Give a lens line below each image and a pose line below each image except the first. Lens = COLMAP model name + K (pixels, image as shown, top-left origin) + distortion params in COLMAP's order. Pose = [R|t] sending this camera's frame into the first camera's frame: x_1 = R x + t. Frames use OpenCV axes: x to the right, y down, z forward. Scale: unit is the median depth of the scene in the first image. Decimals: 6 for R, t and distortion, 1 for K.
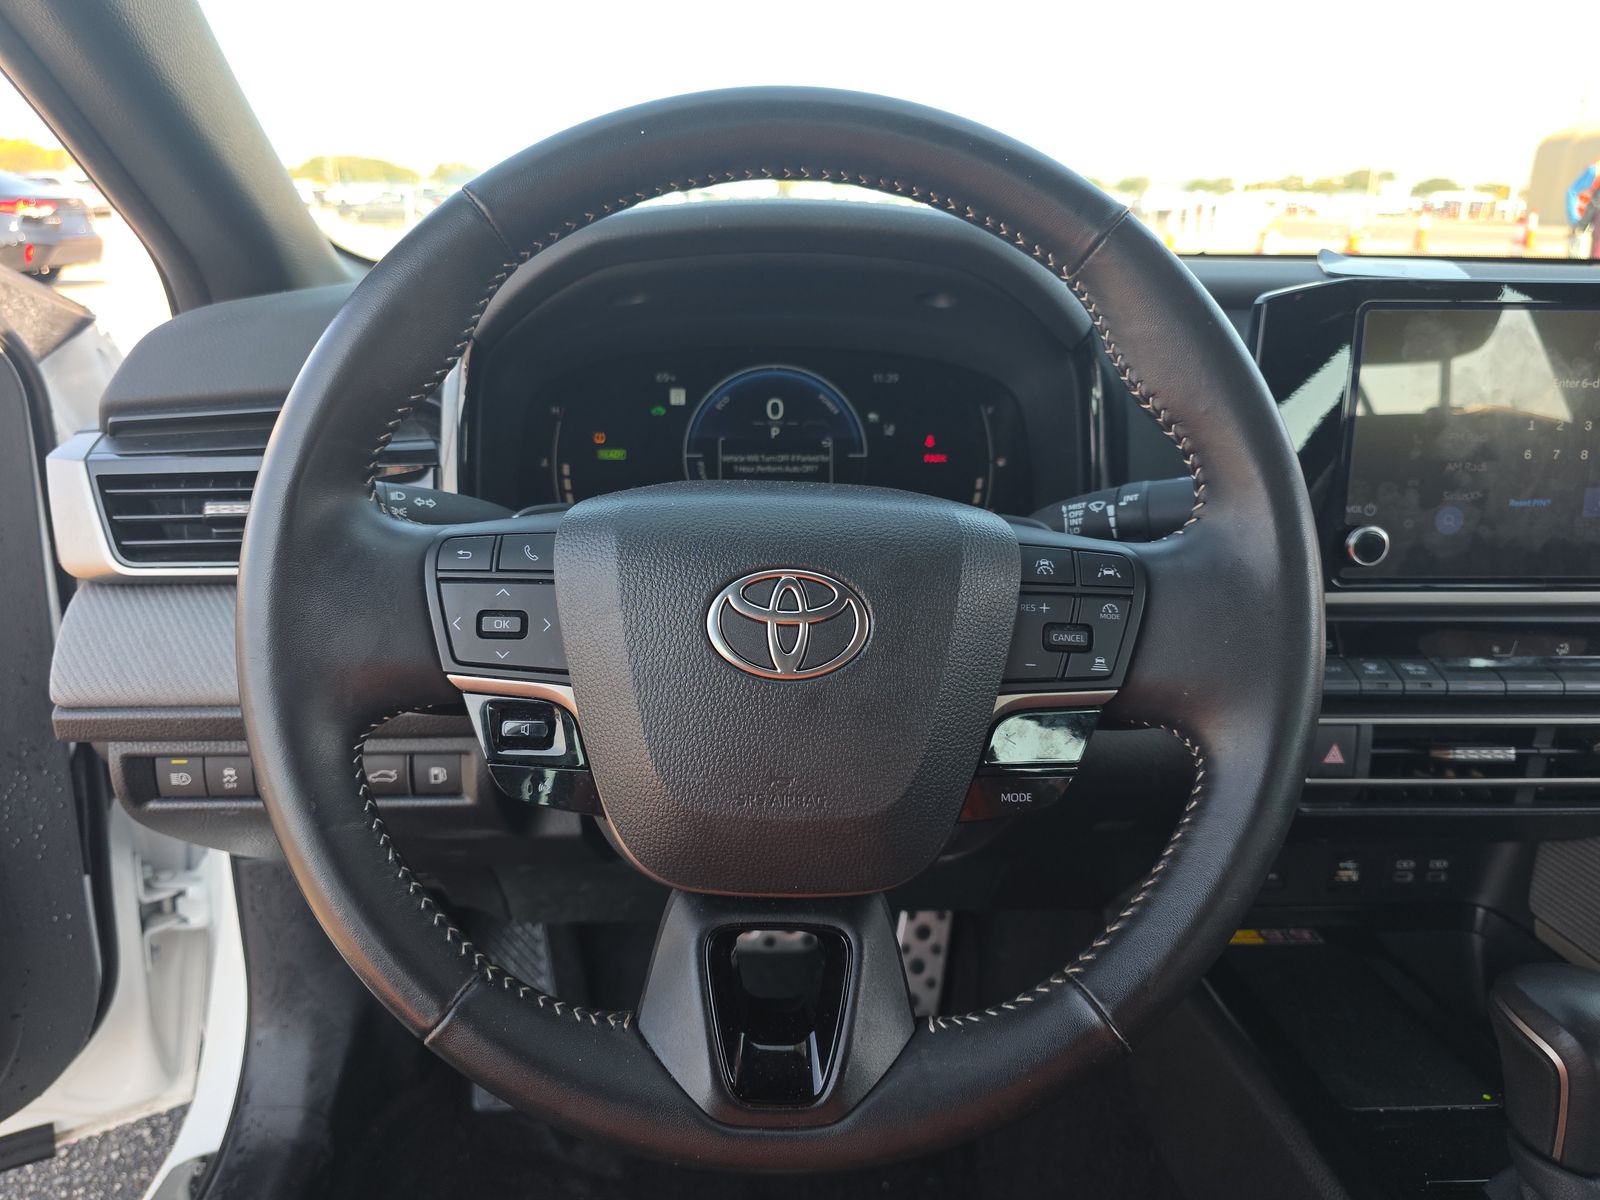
lens RADIAL K [[1107.2, 0, 799.0], [0, 1107.2, 576.4], [0, 0, 1]] dist [-0.007508, -0.006503]
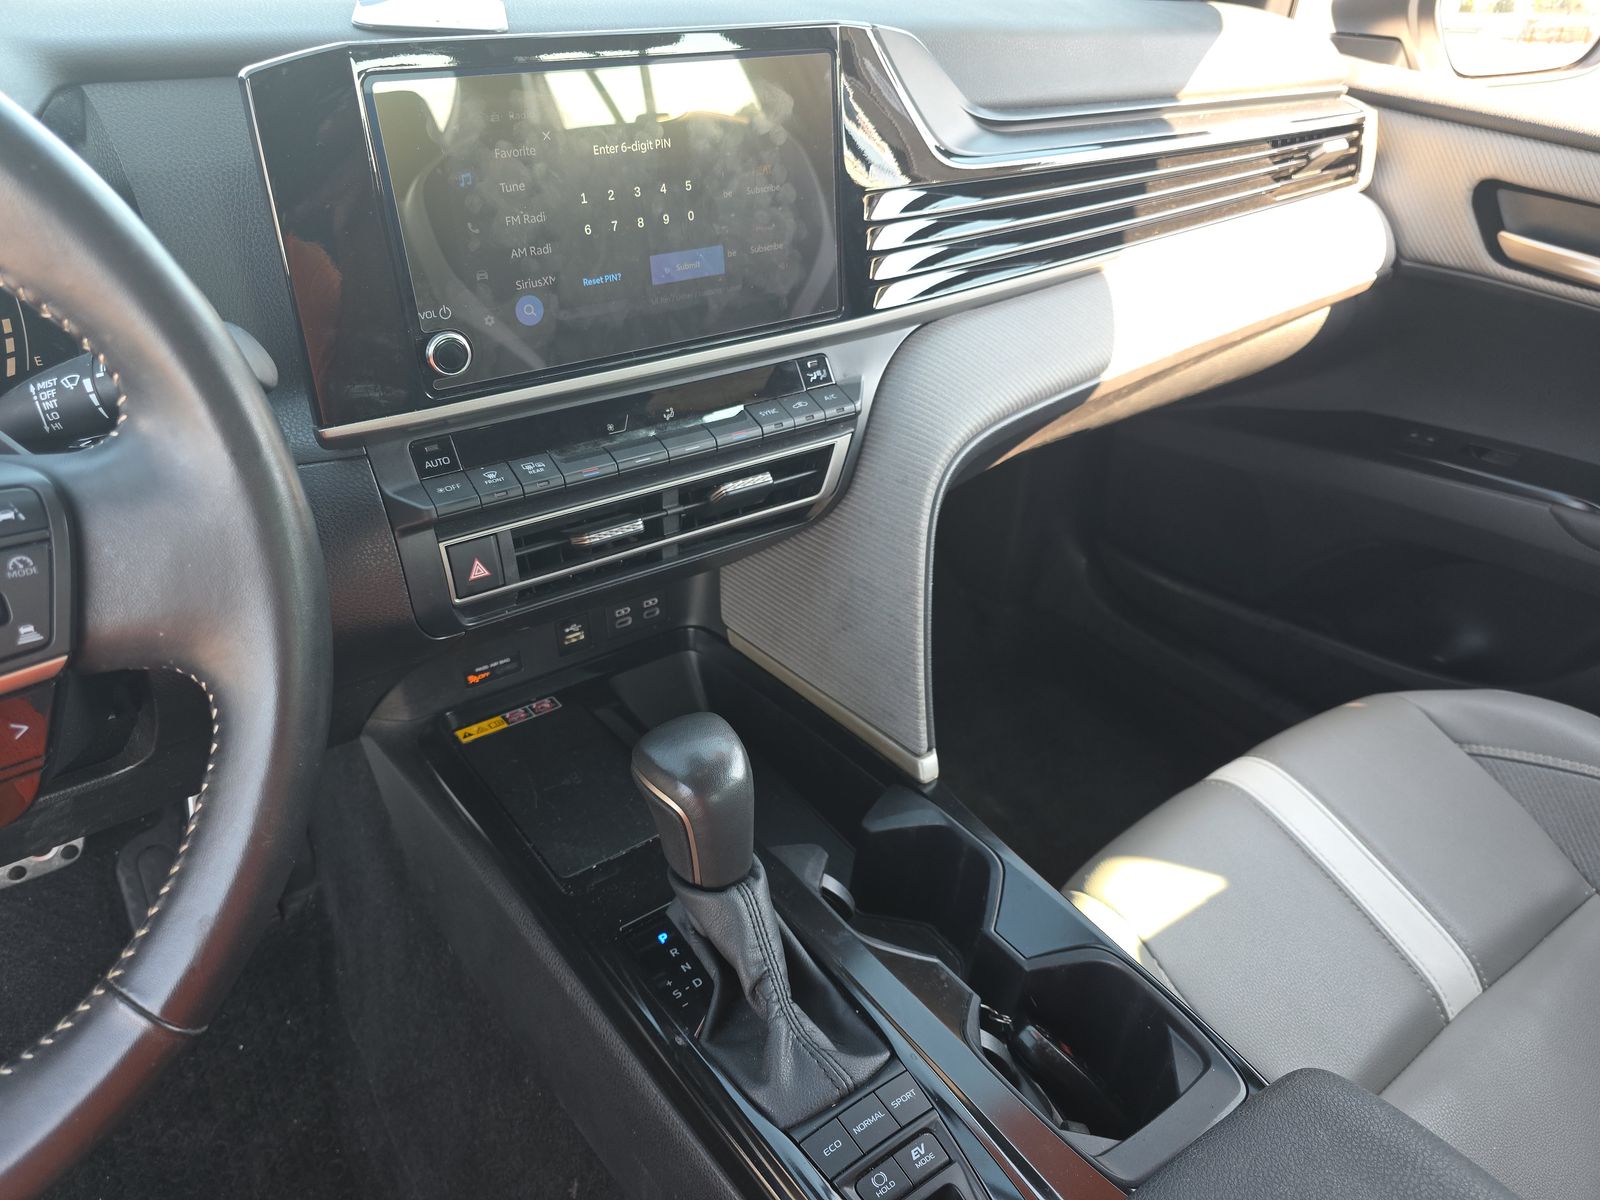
lens RADIAL K [[1086.9, 0, 803.2], [0, 1086.9, 594.9], [0, 0, 1]] dist [0.054053, -0.059294]
pose [[0.834728, -0.290146, 0.468022, 0.295968], [0.151588, 0.938162, 0.311244, -0.086198], [-0.529387, -0.188858, 0.827093, 0.040268]]
